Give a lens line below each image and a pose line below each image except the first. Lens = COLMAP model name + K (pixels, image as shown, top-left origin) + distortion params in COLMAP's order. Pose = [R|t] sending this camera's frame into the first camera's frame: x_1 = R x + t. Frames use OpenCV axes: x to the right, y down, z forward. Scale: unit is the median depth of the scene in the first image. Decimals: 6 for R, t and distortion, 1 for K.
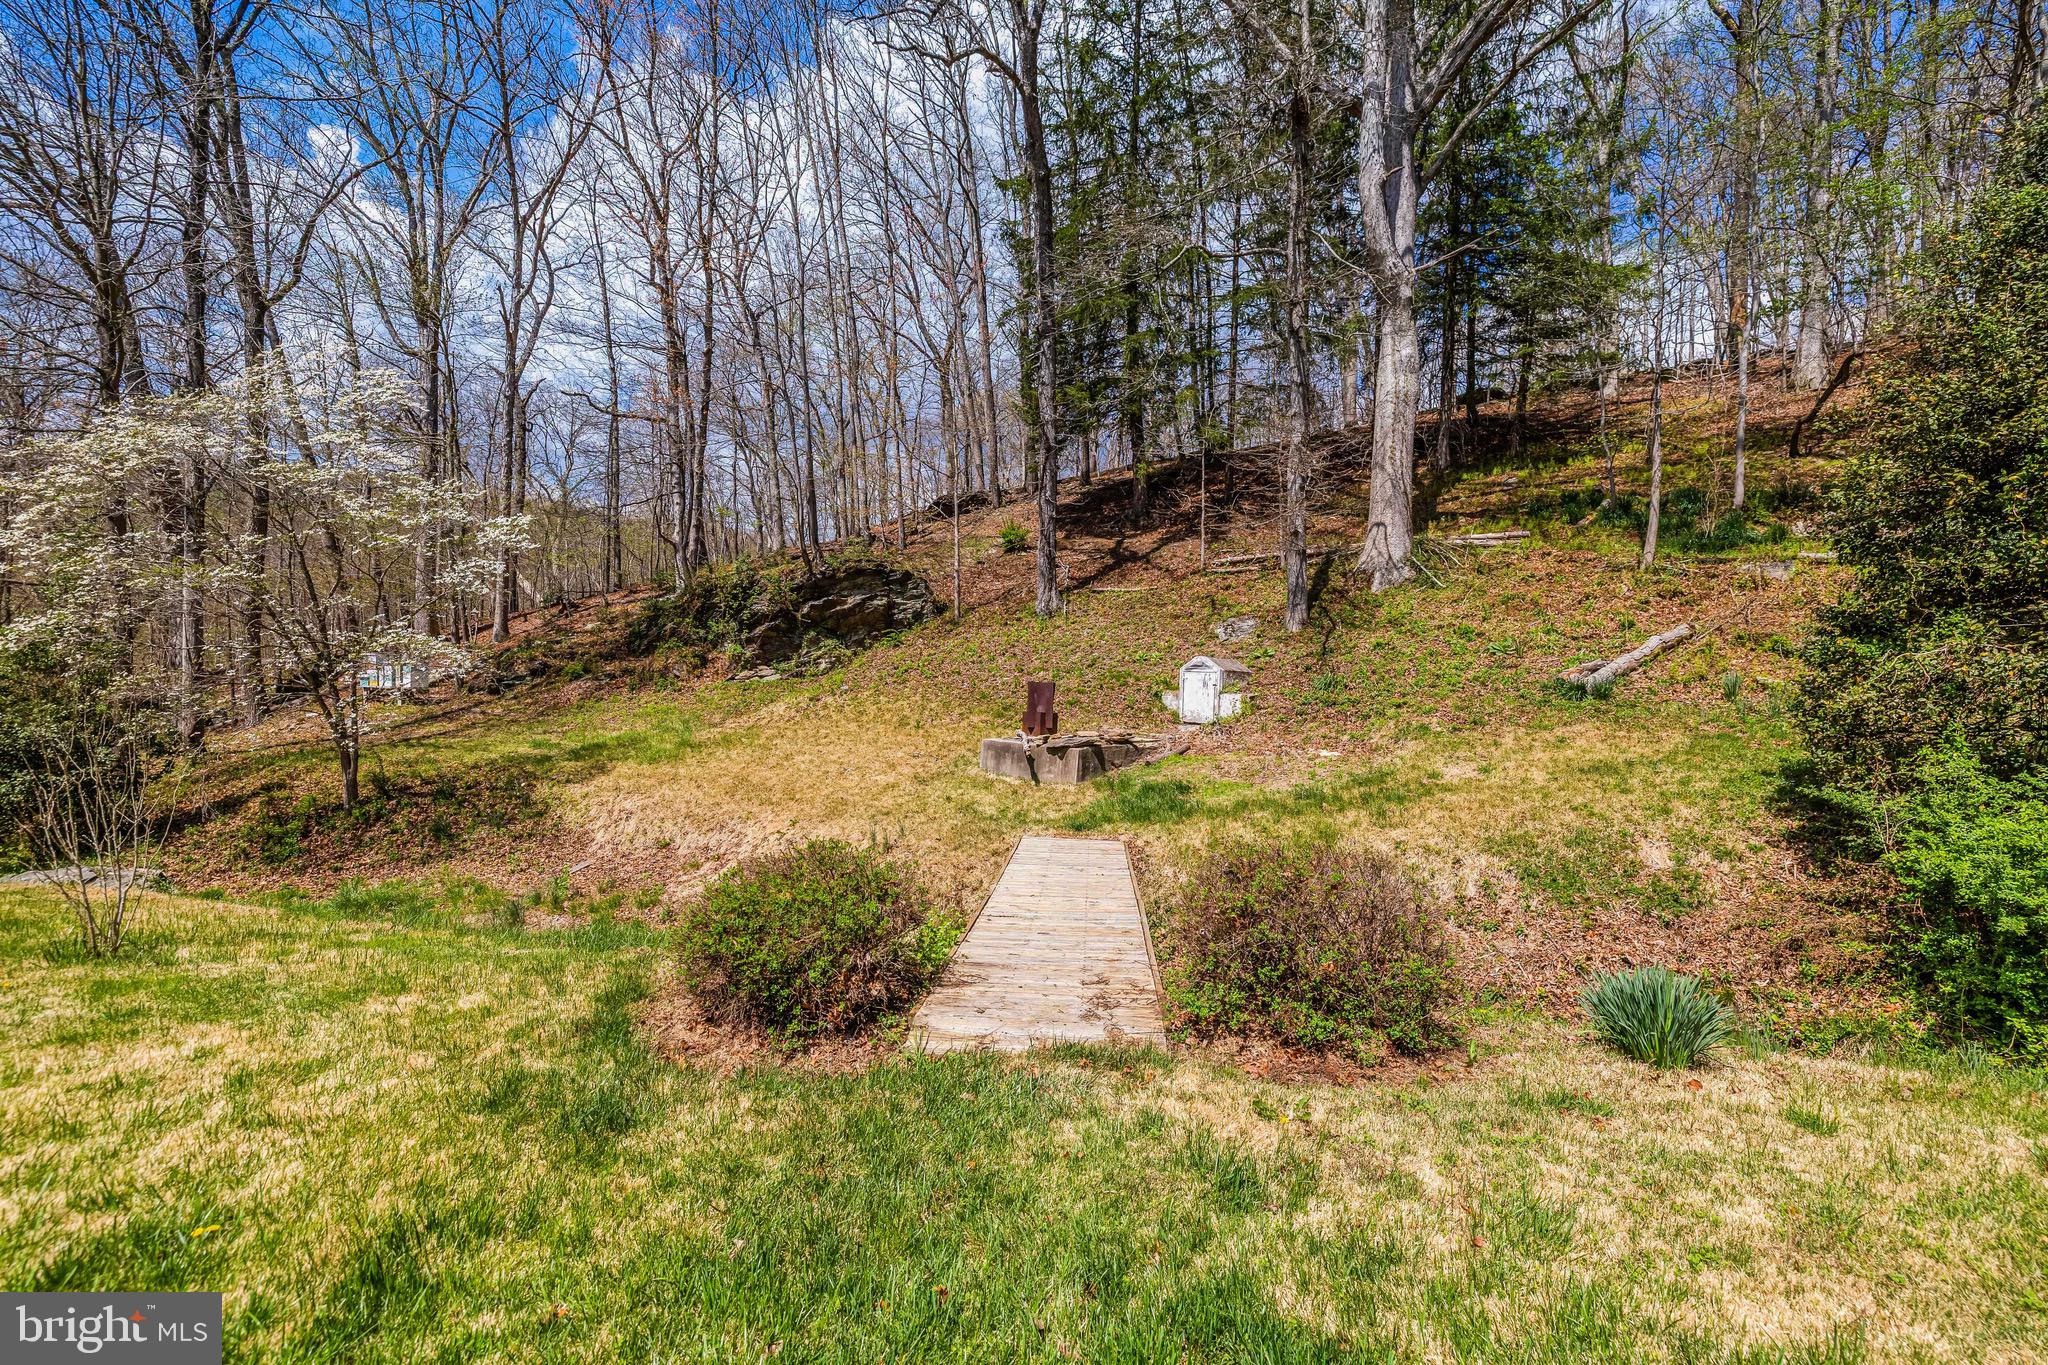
lens RADIAL K [[859.7, 0, 1024.8], [0, 859.7, 675.7], [0, 0, 1]] dist [0.003765, 0.000046]
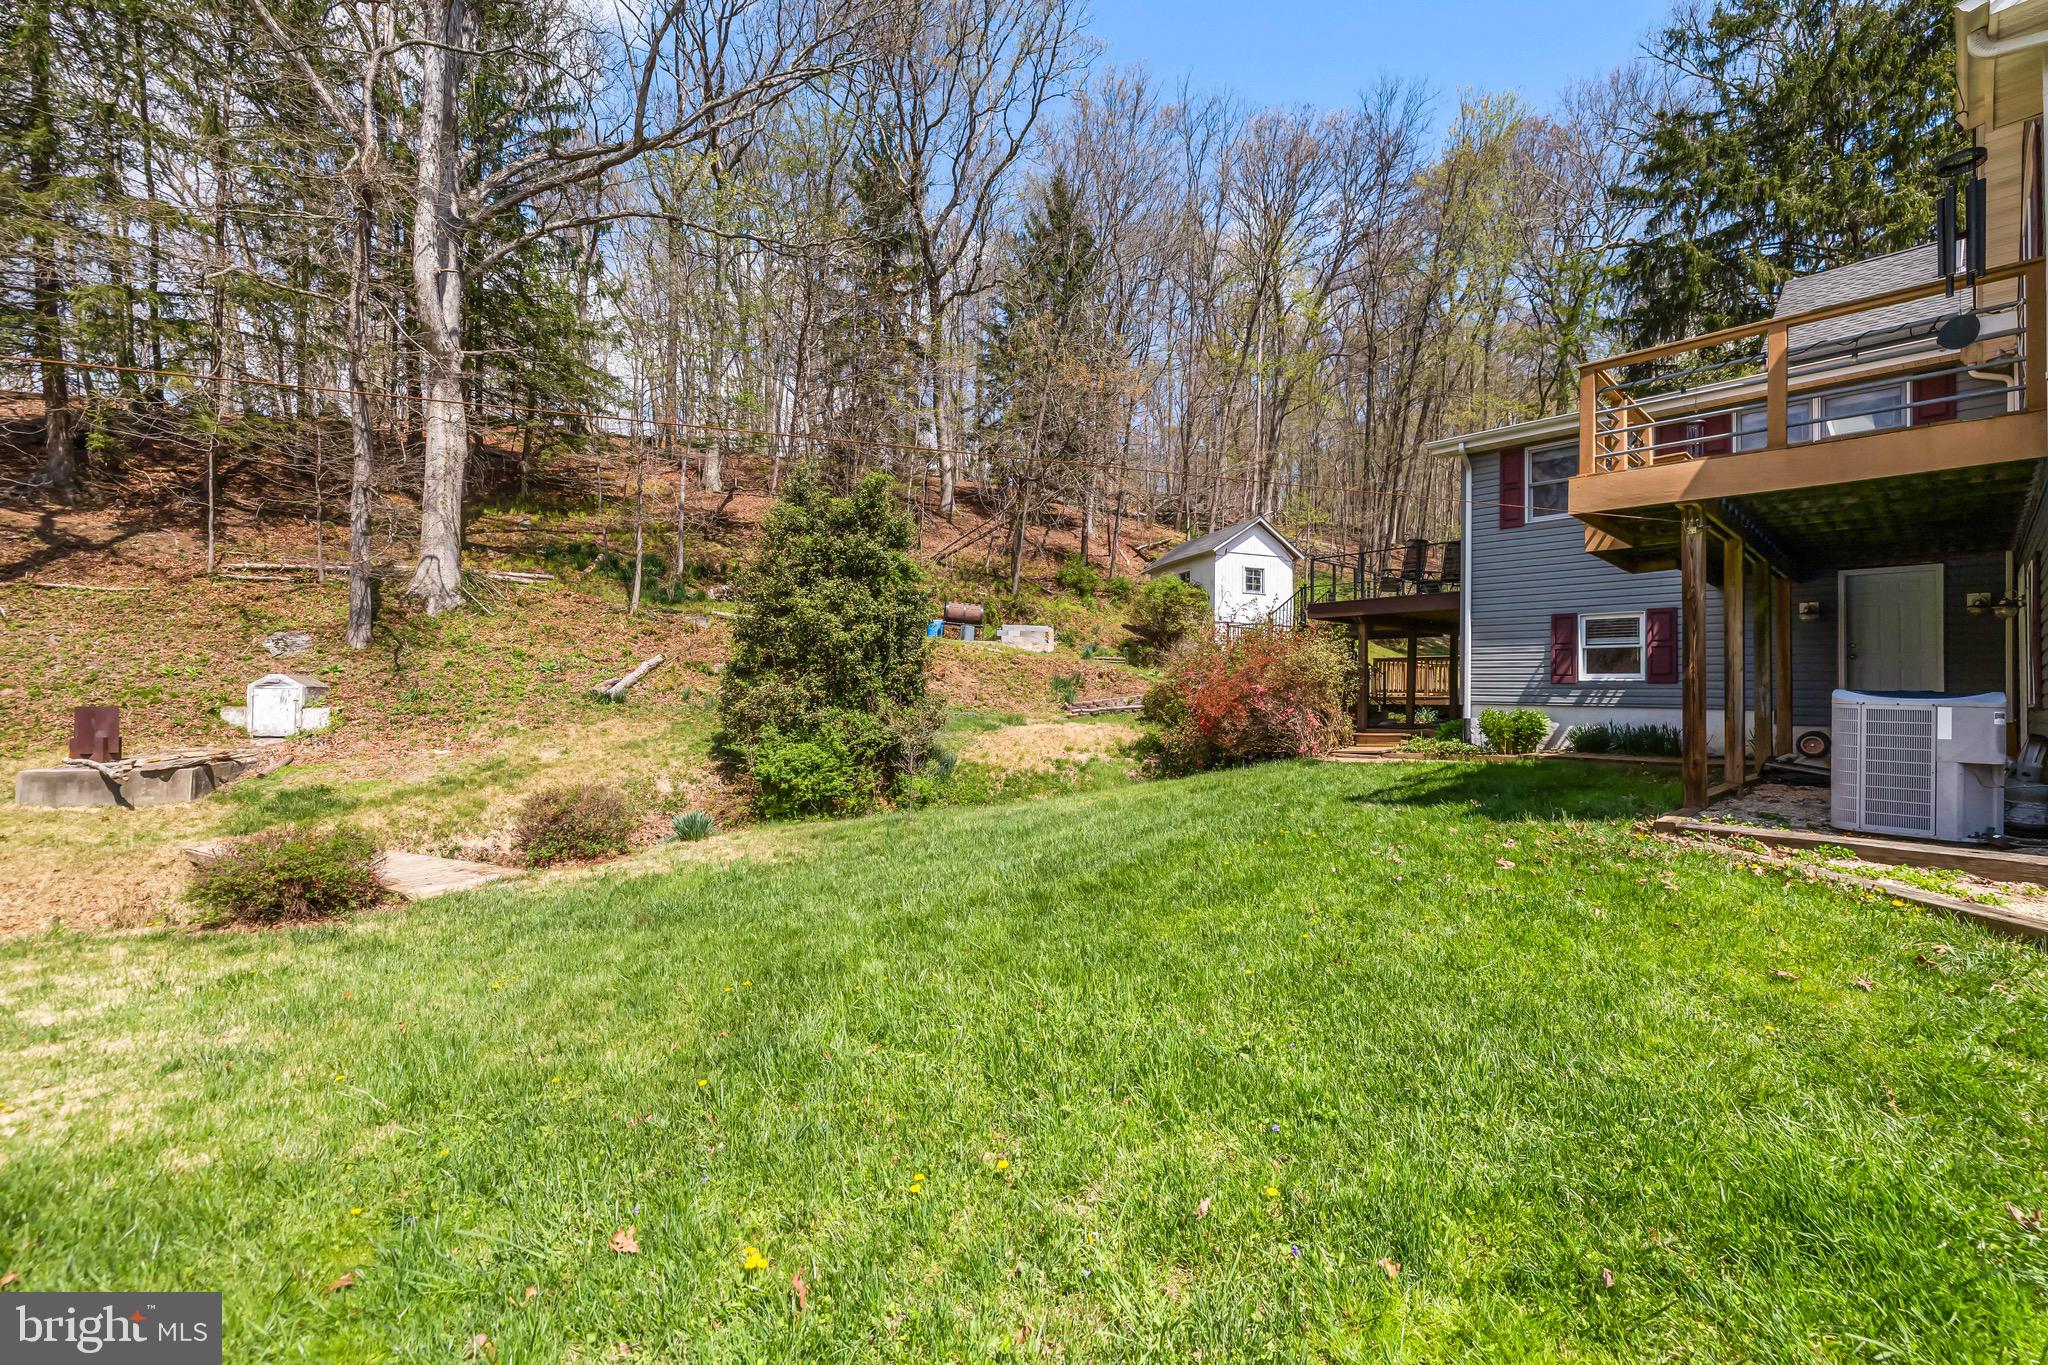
lens RADIAL K [[862.0, 0, 1029.3], [0, 862.0, 674.9], [0, 0, 1]] dist [0.003707, 0.000641]
pose [[0.454269, -0.010749, 0.890800, -0.310397], [-0.002505, 0.999908, 0.013343, -0.036102], [-0.890861, -0.008292, 0.454200, -0.307288]]
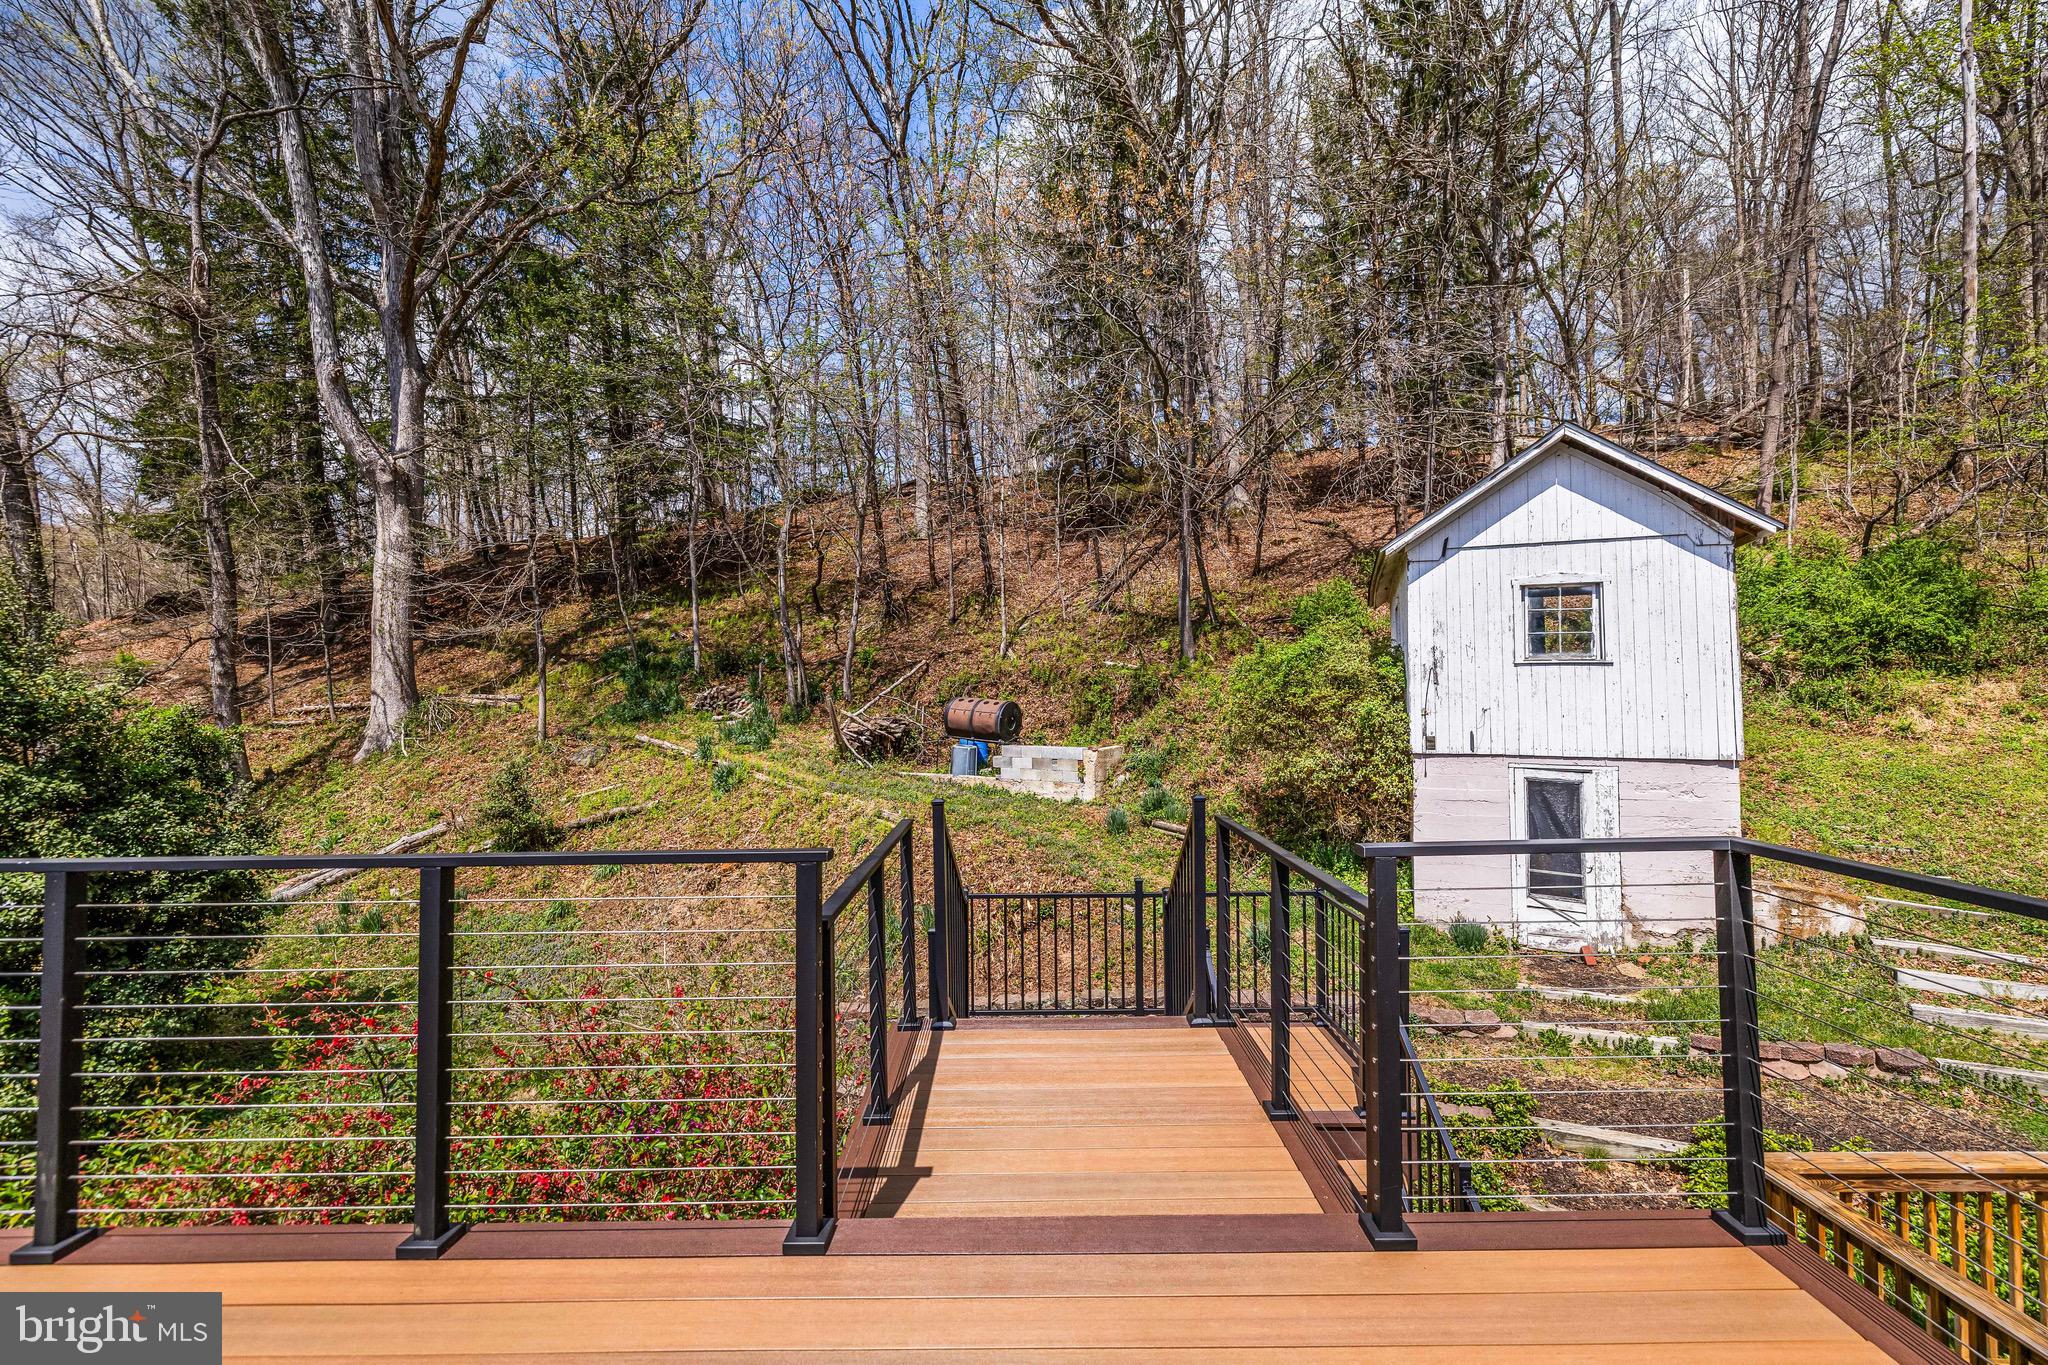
lens RADIAL K [[862.0, 0, 1029.3], [0, 862.0, 674.9], [0, 0, 1]] dist [0.003707, 0.000641]
pose [[0.931230, -0.040192, 0.362209, 0.883240], [0.044190, 0.999019, -0.002757, -0.180317], [-0.361743, 0.018573, 0.932093, -0.325018]]
